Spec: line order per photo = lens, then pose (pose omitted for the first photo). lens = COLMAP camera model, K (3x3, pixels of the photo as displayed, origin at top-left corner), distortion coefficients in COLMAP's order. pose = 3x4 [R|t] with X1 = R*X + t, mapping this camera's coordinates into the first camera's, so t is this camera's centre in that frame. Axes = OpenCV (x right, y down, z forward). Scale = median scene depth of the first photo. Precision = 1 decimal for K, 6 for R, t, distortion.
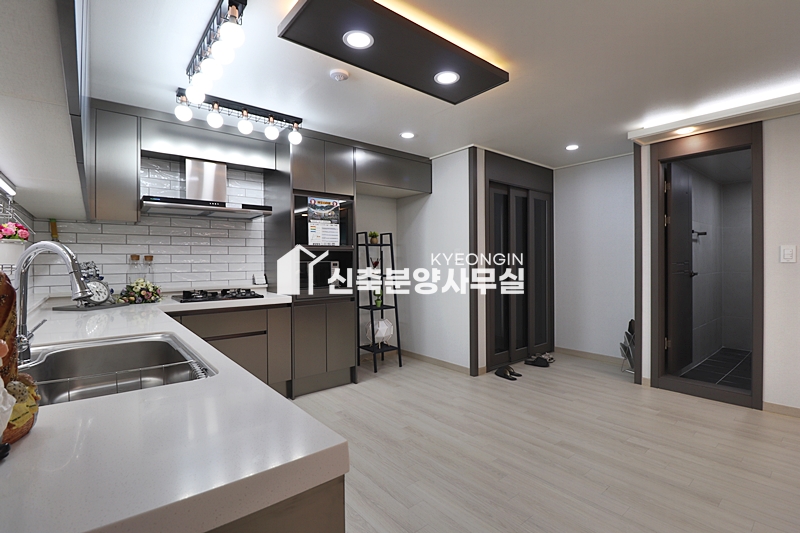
lens RADIAL K [[366.7, 0, 402.4], [0, 366.7, 264.4], [0, 0, 1]] dist [-0.009268, -0.007457]
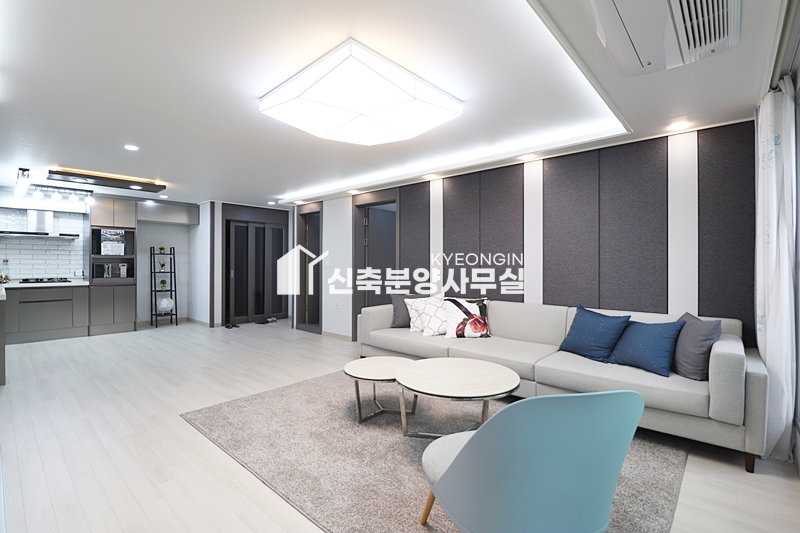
lens RADIAL K [[366.7, 0, 396.4], [0, 366.7, 263.1], [0, 0, 1]] dist [-0.009268, -0.007457]
pose [[0.988066, 0.010454, 0.153676, 0.921892], [-0.010009, 0.999943, -0.003671, -0.018050], [-0.153706, 0.002089, 0.988114, -1.039720]]
